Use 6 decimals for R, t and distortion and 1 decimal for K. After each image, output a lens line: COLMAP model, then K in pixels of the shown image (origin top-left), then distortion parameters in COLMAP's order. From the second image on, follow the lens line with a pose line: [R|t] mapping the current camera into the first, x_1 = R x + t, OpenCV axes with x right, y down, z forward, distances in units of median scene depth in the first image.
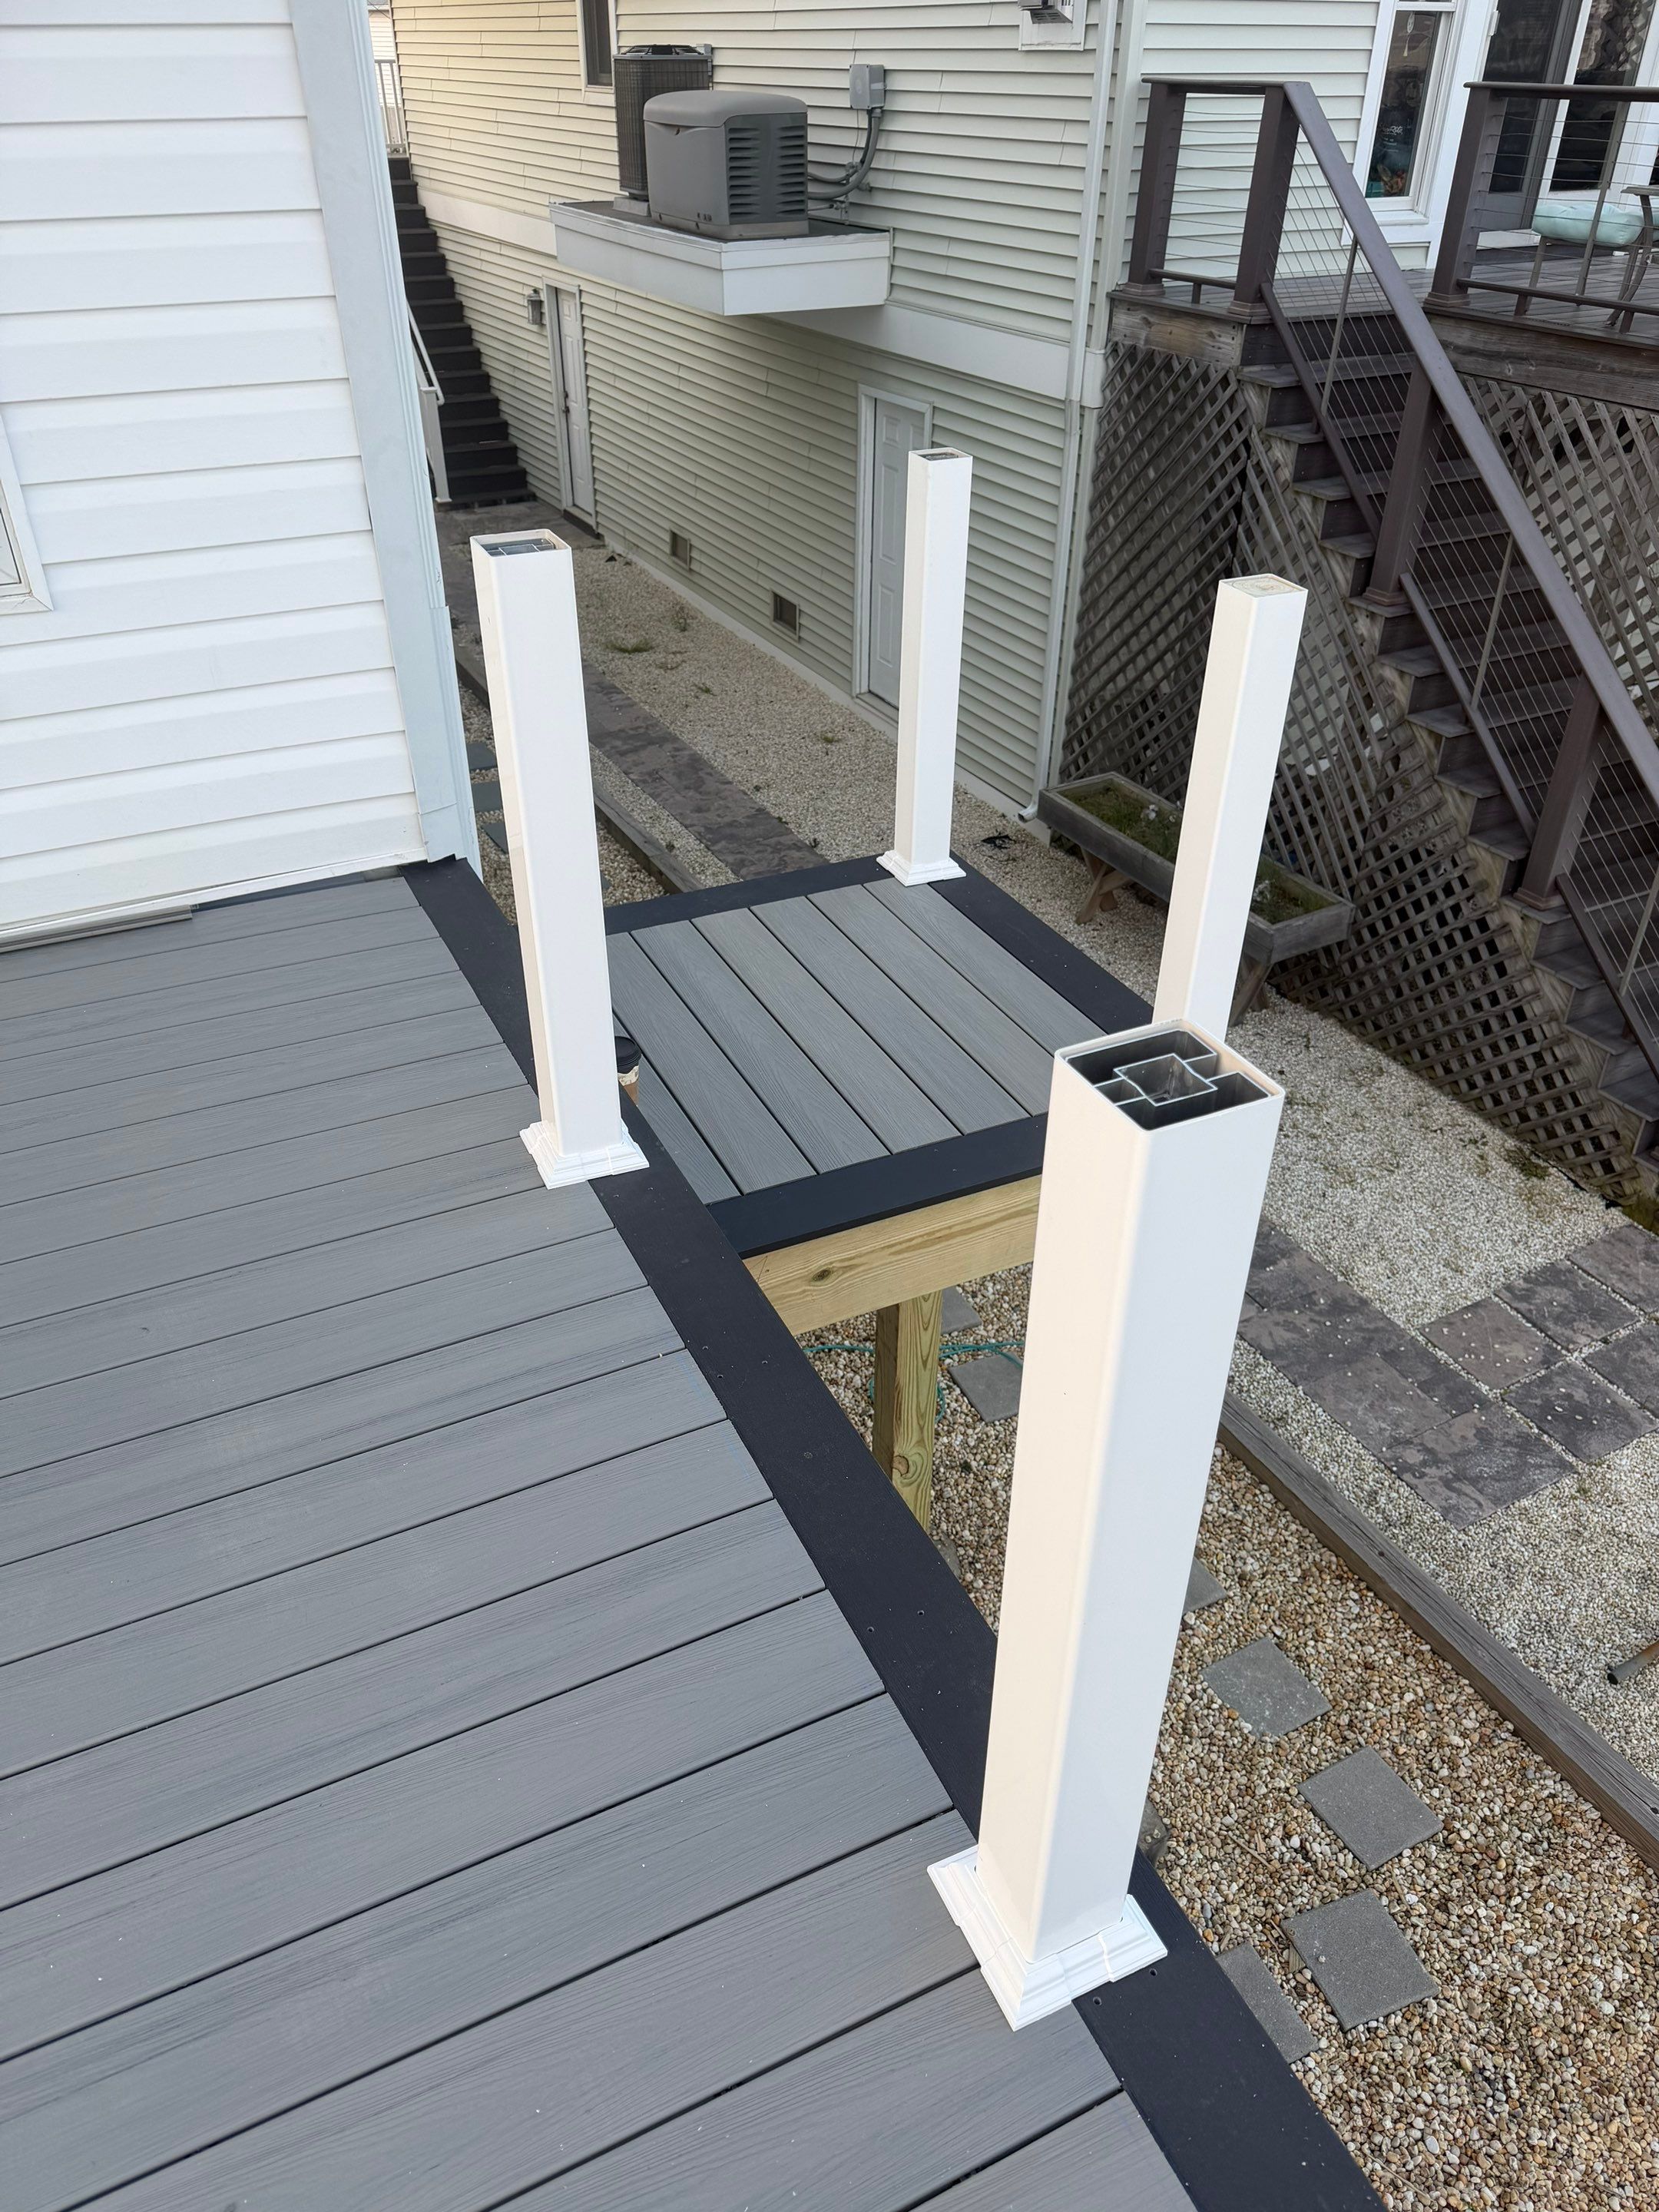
lens RADIAL K [[1567.7, 0, 837.5], [0, 1567.7, 1136.2], [0, 0, 1]] dist [0.005942, -0.026459]
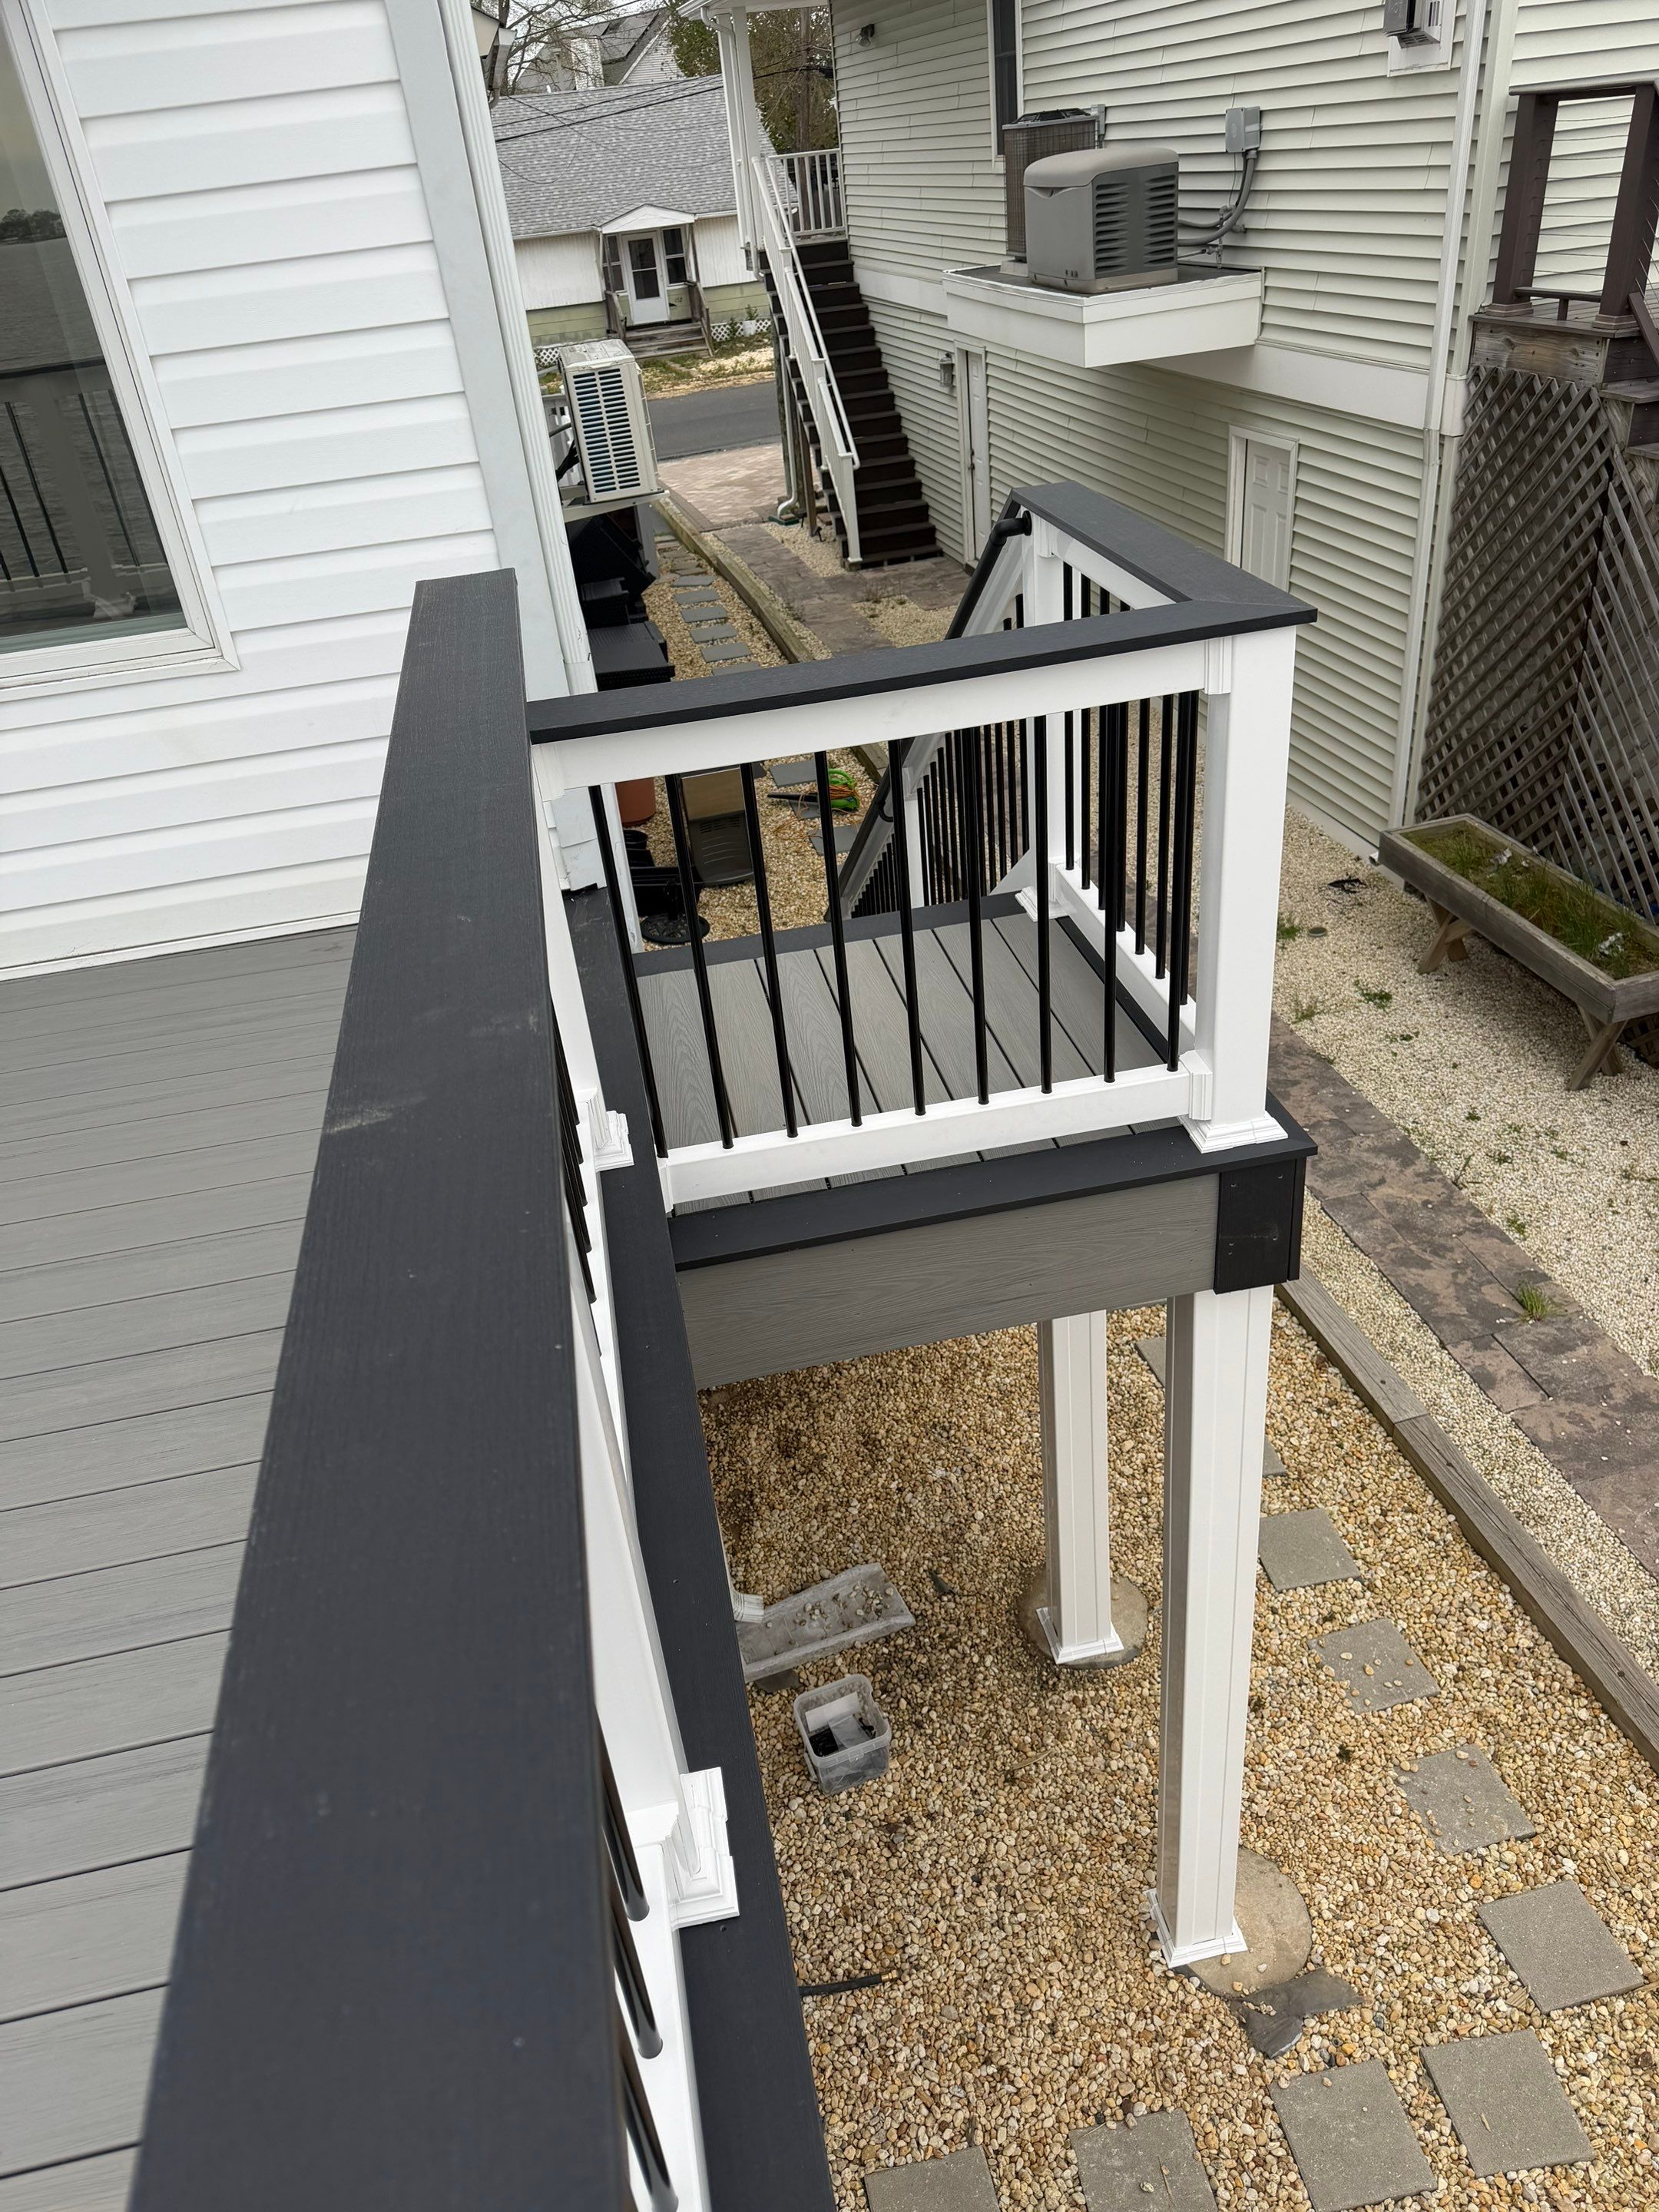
lens RADIAL K [[1567.7, 0, 829.3], [0, 1567.7, 1128.1], [0, 0, 1]] dist [0.005942, -0.026459]
pose [[0.958440, 0.058811, -0.279167, 0.080223], [-0.067727, 0.997453, -0.022391, 0.001928], [0.277139, 0.040368, 0.959982, -0.001434]]
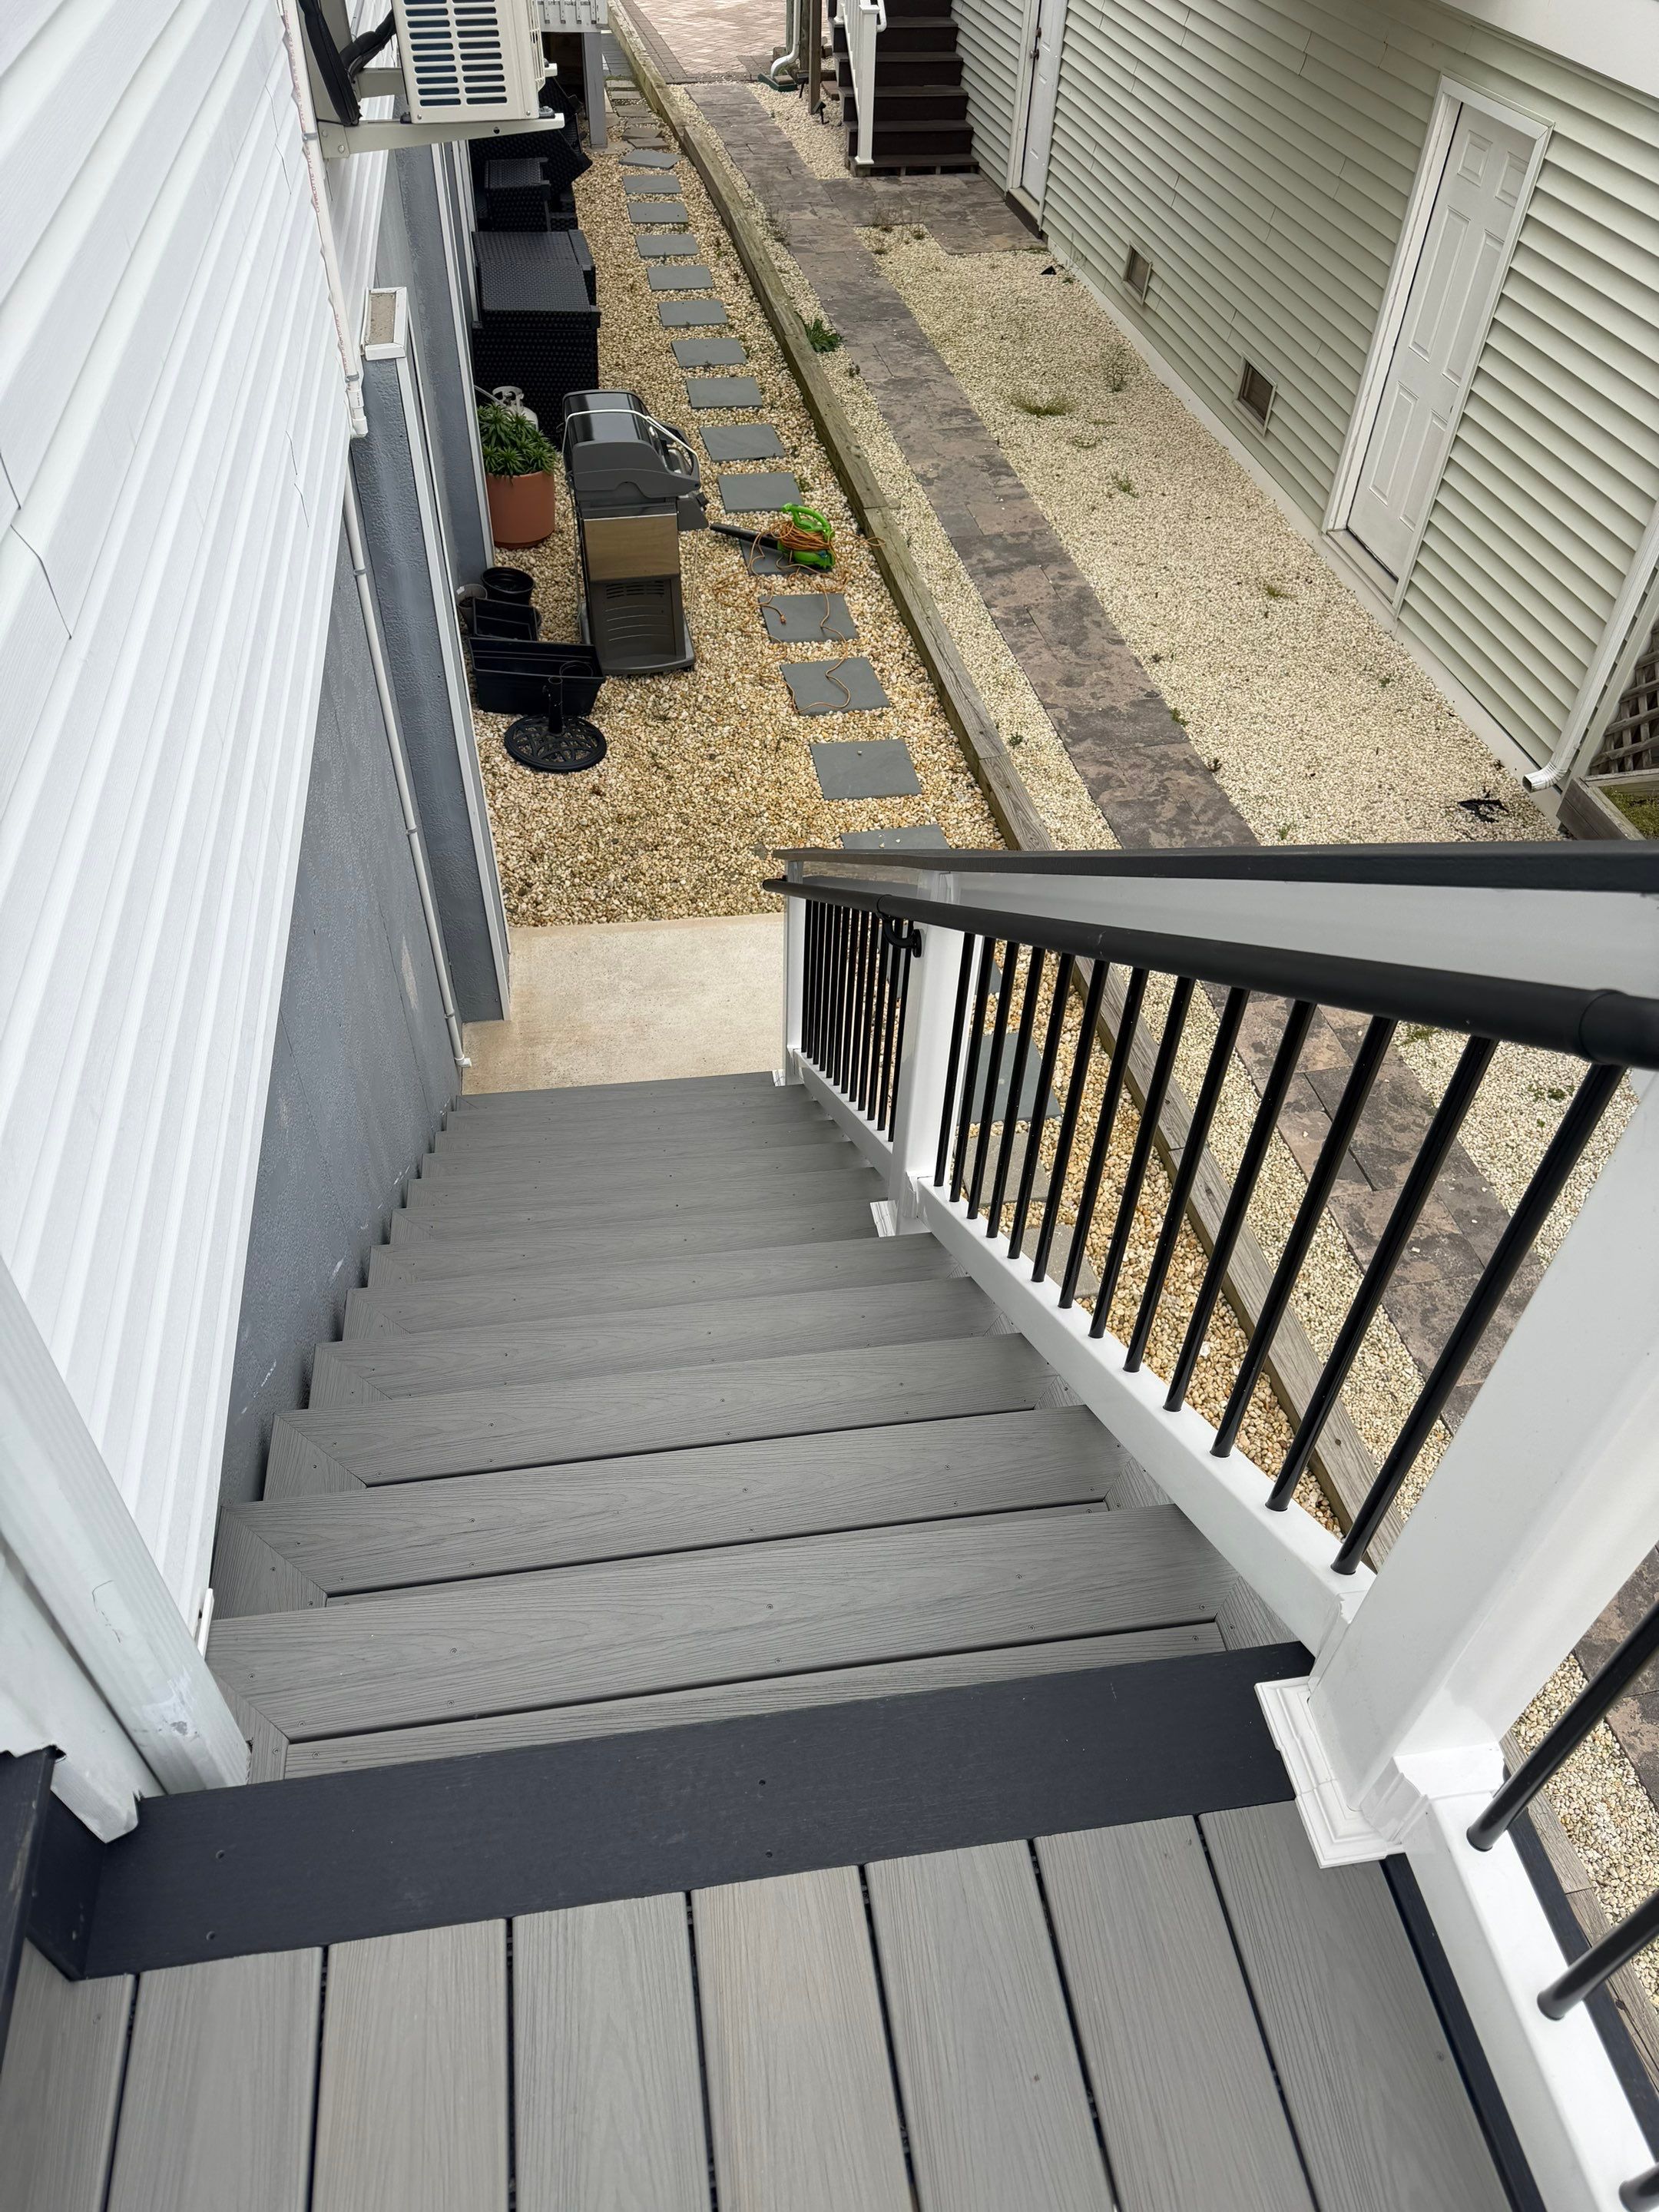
lens RADIAL K [[1567.7, 0, 830.3], [0, 1567.7, 1121.4], [0, 0, 1]] dist [0.005942, -0.026459]
pose [[0.956040, 0.225964, -0.186888, -0.011867], [-0.189165, 0.962238, 0.195740, -0.140224], [0.224061, -0.151783, 0.962683, 0.246821]]
